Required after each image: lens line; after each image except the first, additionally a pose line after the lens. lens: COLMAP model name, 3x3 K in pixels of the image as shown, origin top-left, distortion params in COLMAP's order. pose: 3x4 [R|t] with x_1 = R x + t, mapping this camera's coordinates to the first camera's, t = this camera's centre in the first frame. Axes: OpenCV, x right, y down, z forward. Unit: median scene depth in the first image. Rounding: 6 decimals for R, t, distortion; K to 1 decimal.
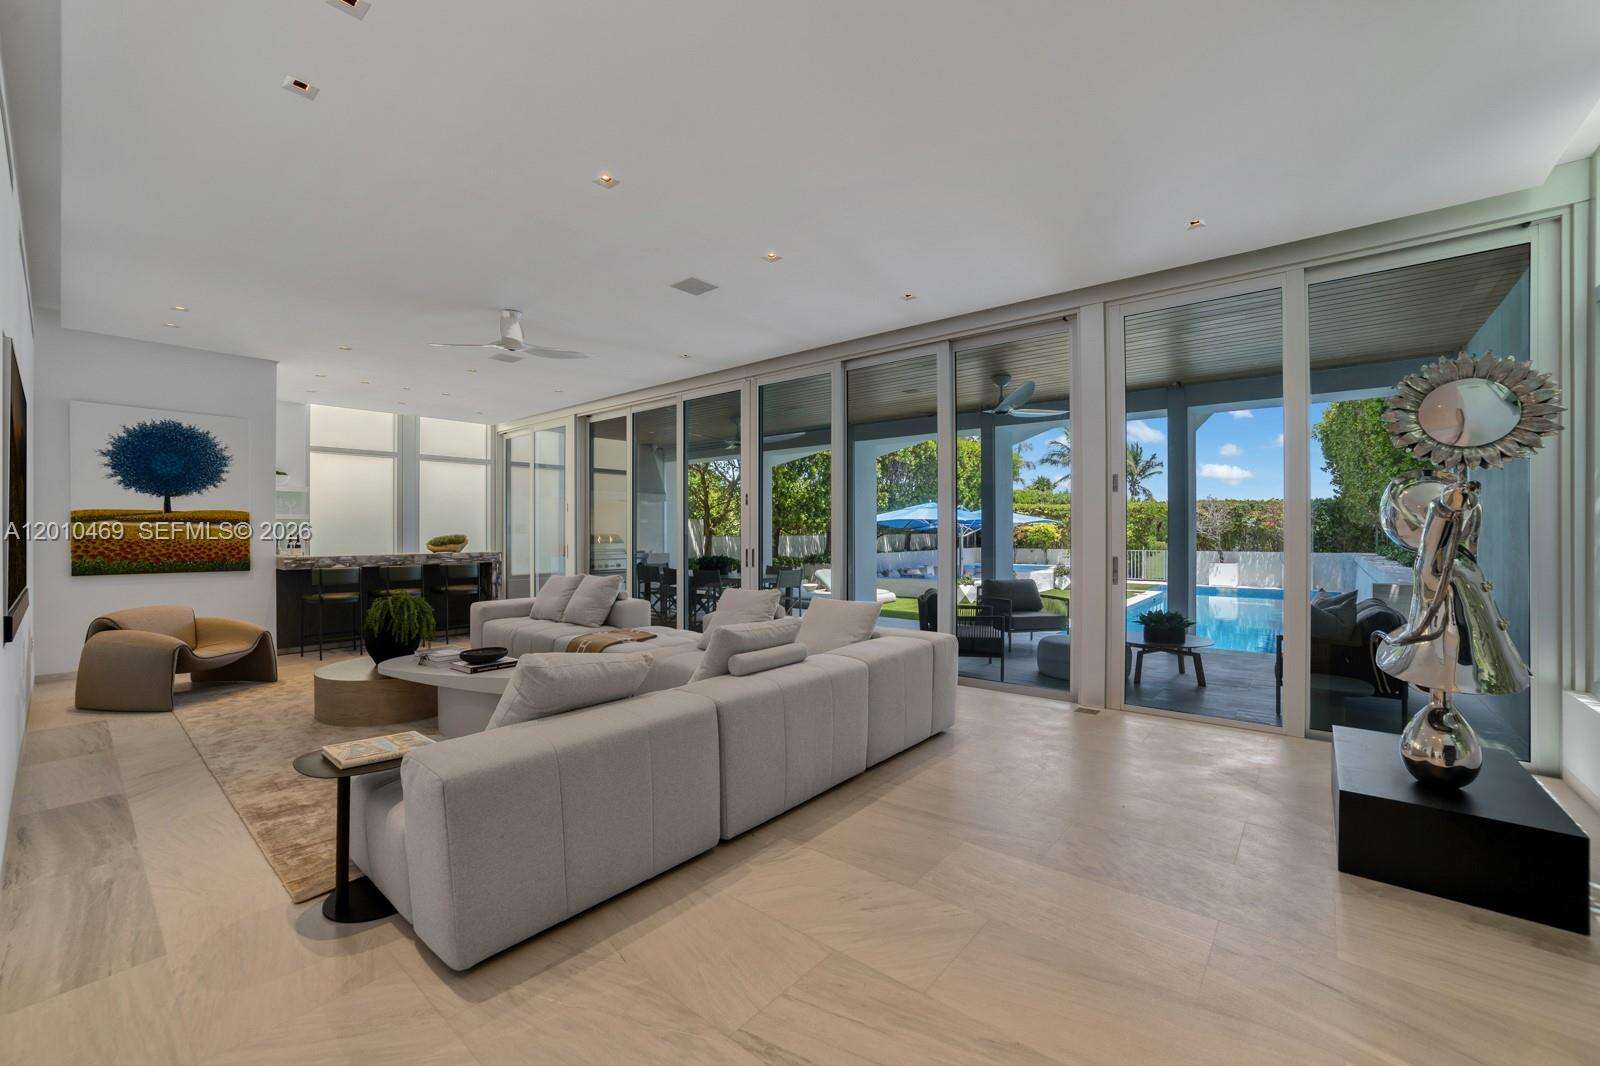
lens RADIAL K [[650.2, 0, 798.6], [0, 650.2, 535.3], [0, 0, 1]] dist [-0.003403, 0.000366]
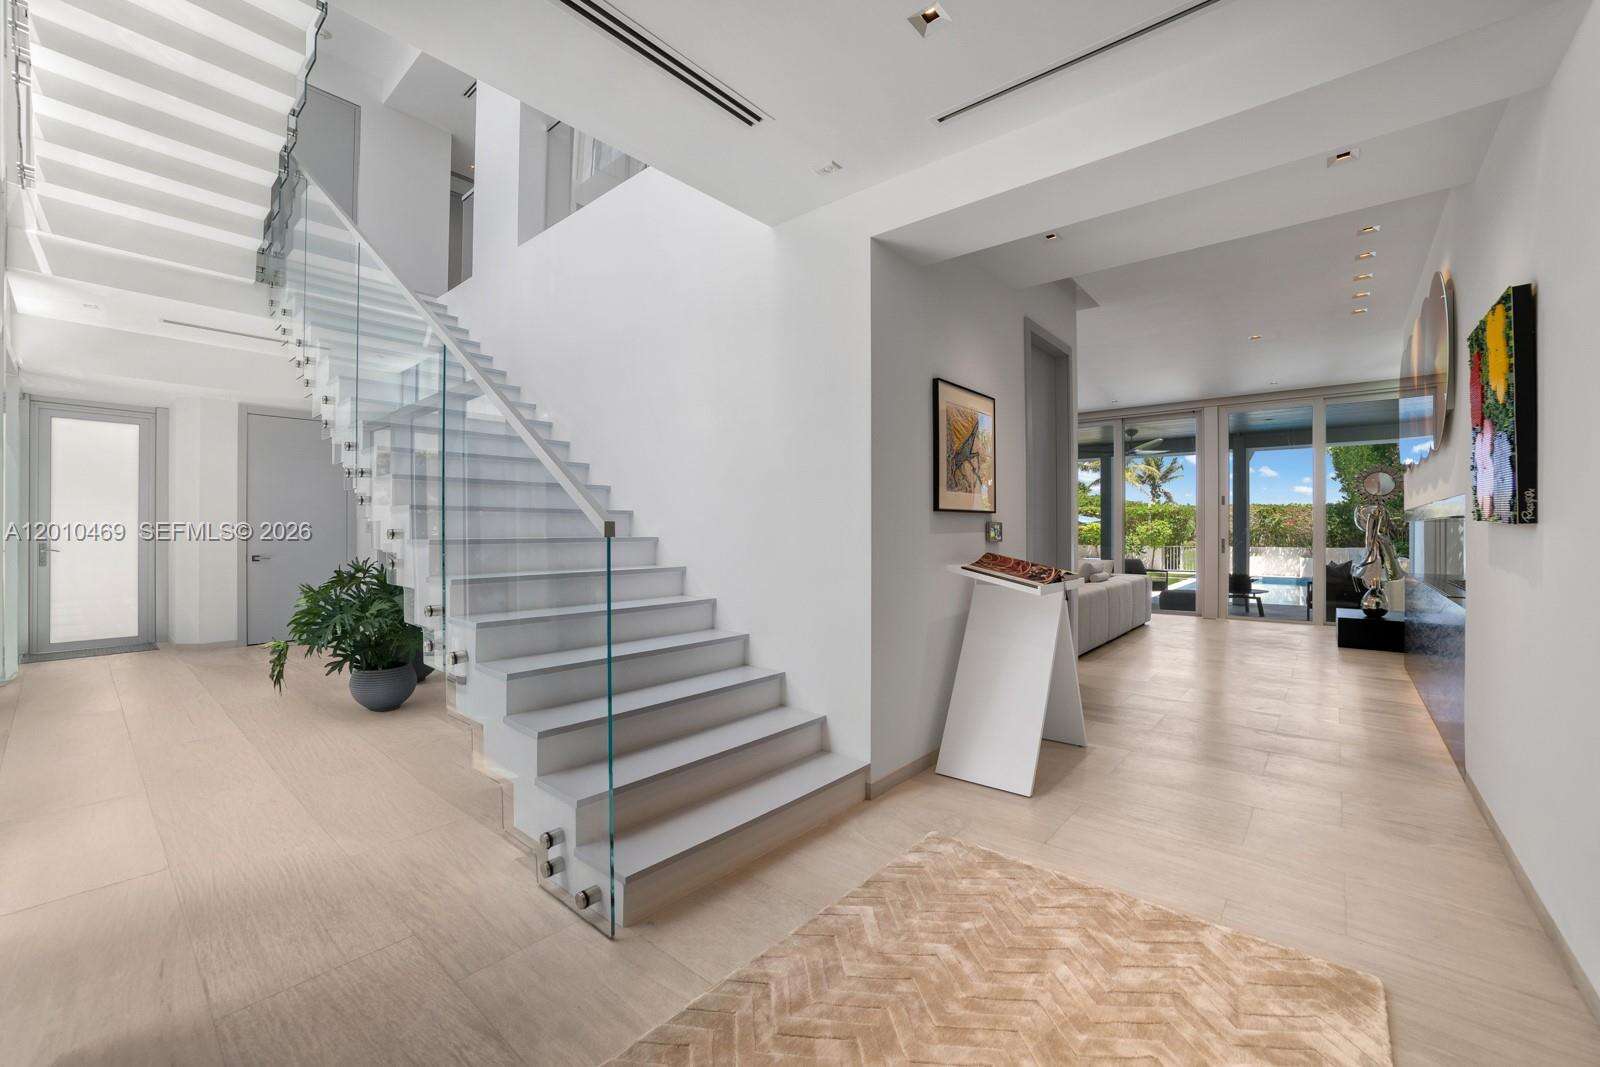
lens RADIAL K [[650.2, 0, 800.8], [0, 650.2, 534.4], [0, 0, 1]] dist [-0.003403, 0.000366]
pose [[0.999953, 0.006053, -0.007612, -0.518798], [-0.006052, 0.999982, 0.000153, 0.018684], [0.007613, -0.000107, 0.999971, -0.643515]]
